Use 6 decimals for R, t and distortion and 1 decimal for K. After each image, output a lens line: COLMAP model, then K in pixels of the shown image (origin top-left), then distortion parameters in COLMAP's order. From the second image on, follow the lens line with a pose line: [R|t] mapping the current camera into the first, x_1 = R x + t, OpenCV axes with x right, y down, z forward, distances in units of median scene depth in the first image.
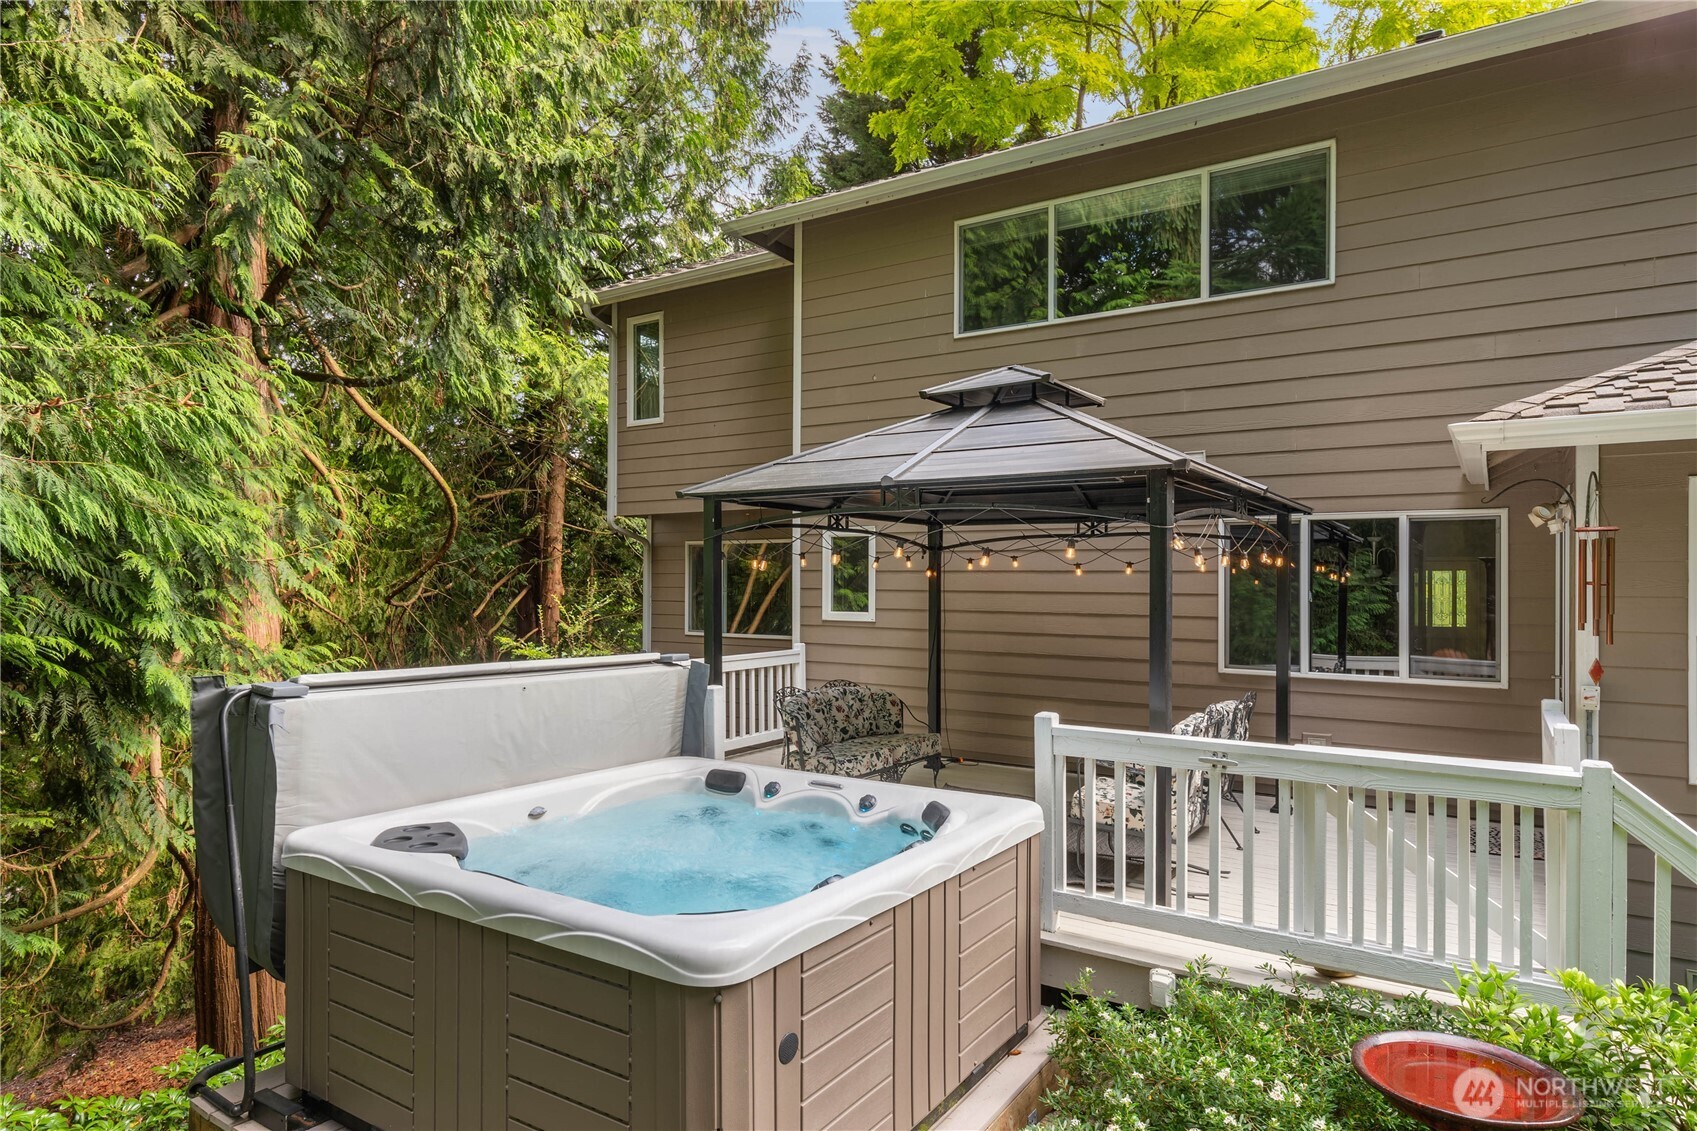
lens RADIAL K [[1001.8, 0, 776.4], [0, 1001.8, 582.4], [0, 0, 1]] dist [-0.001903, -0.000460]
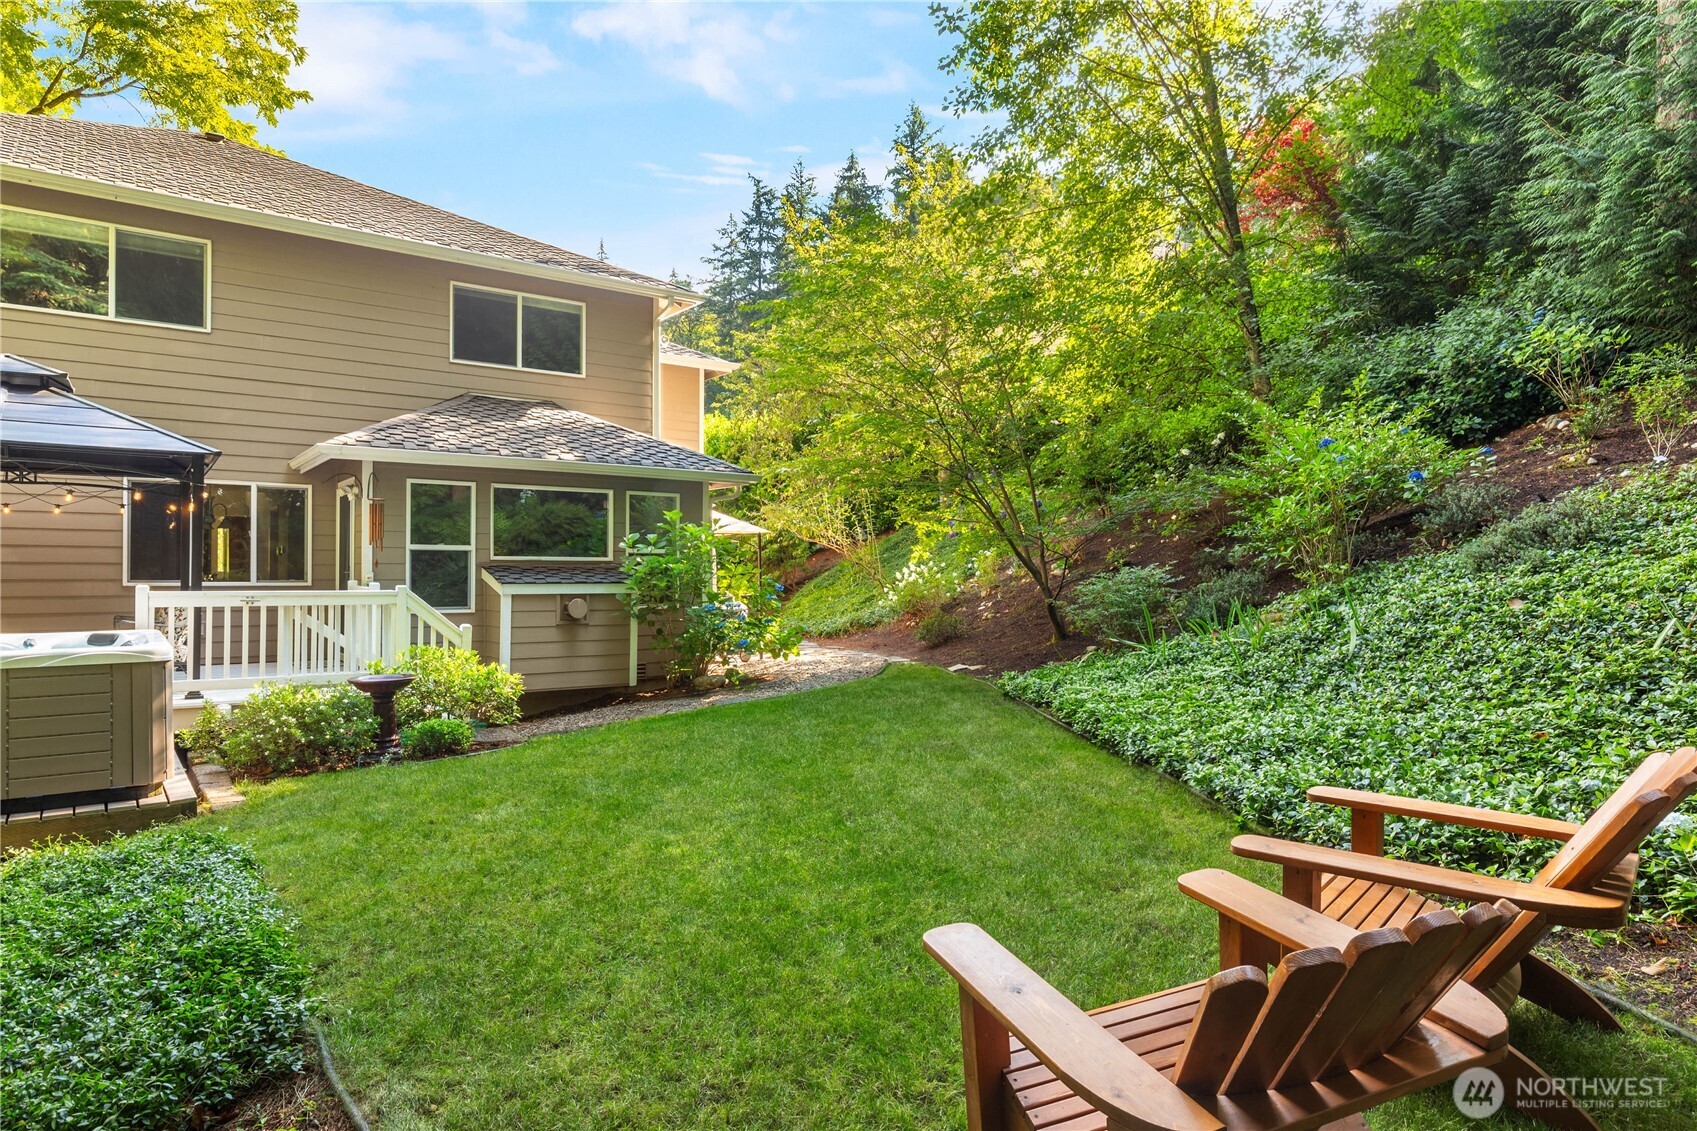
lens RADIAL K [[1013.3, 0, 848.5], [0, 1013.3, 565.5], [0, 0, 1]] dist [0.000500, -0.000644]
pose [[0.325020, -0.006530, 0.945685, -0.626654], [-0.010266, 0.999893, 0.010433, 0.038952], [-0.945651, -0.013099, 0.324918, -0.469682]]
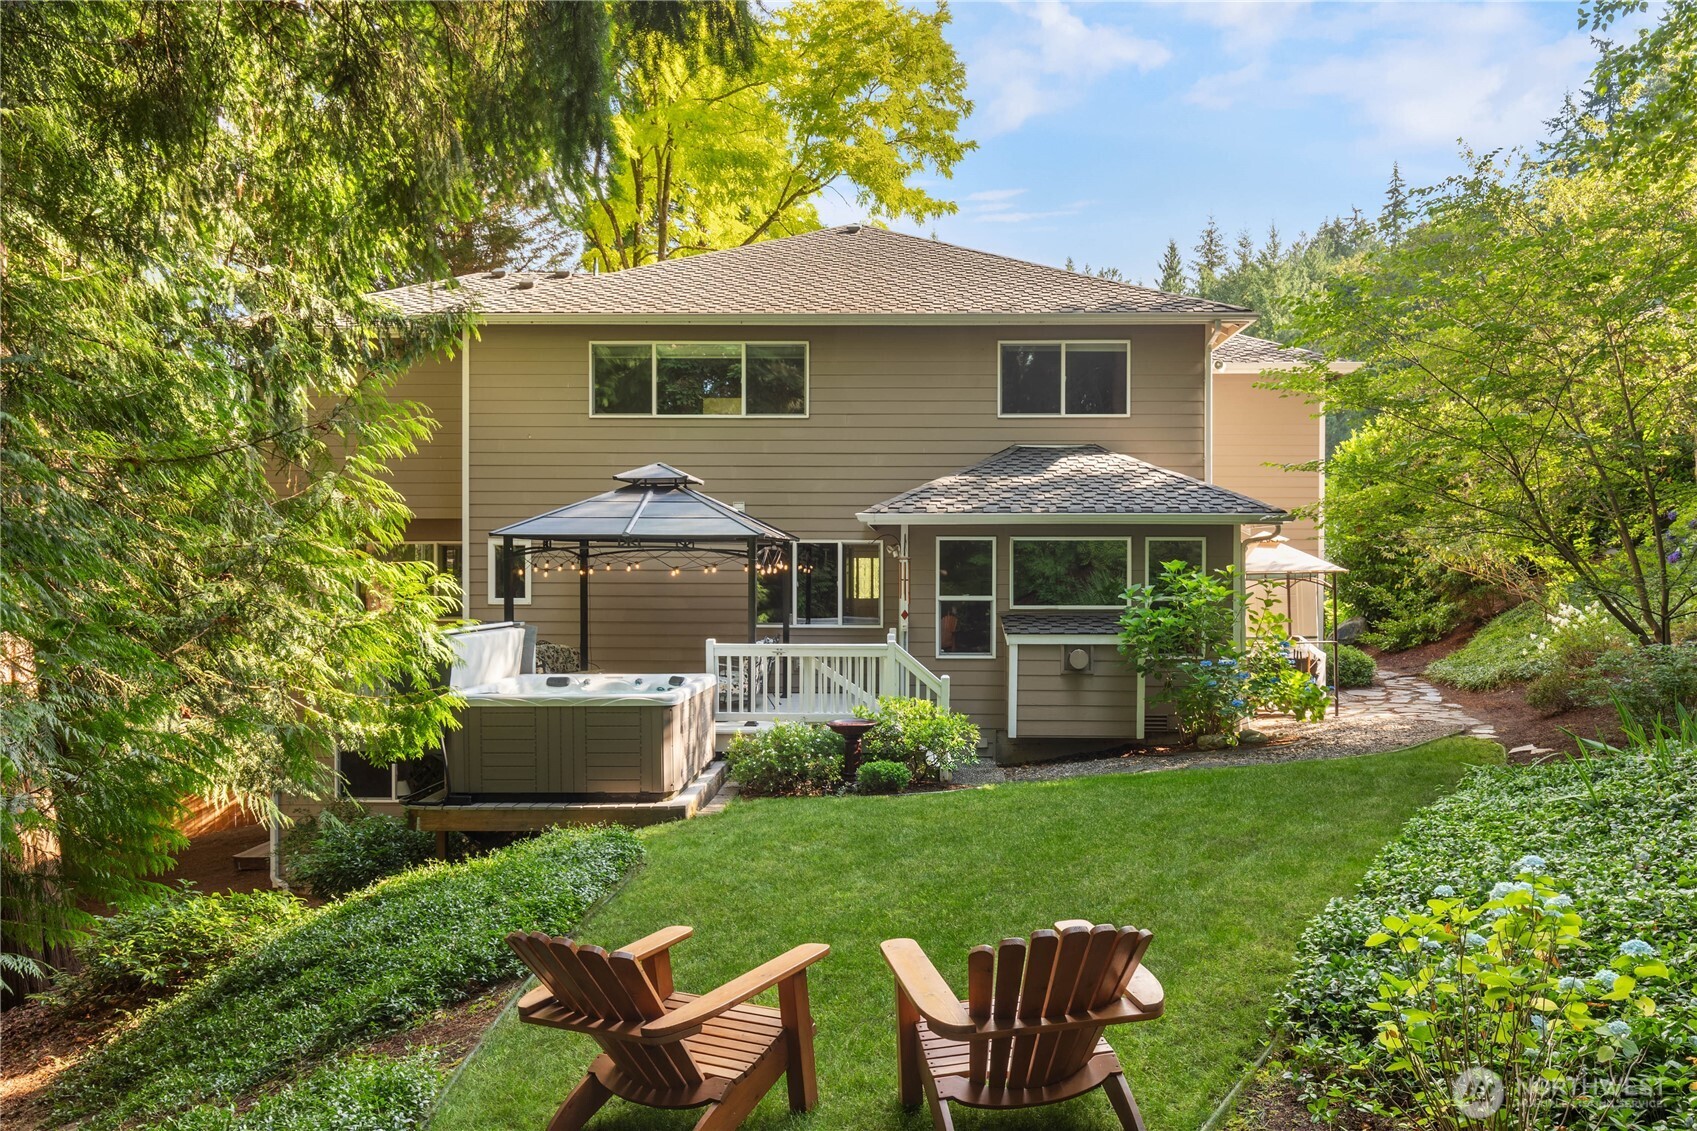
lens RADIAL K [[1161.4, 0, 848.5], [0, 1161.4, 565.5], [0, 0, 1]] dist [-0.032635, 0.000363]
pose [[0.845131, -0.009815, 0.534468, -0.557507], [0.006847, 0.999948, 0.007537, -0.036588], [-0.534515, -0.002710, 0.845155, -0.902093]]
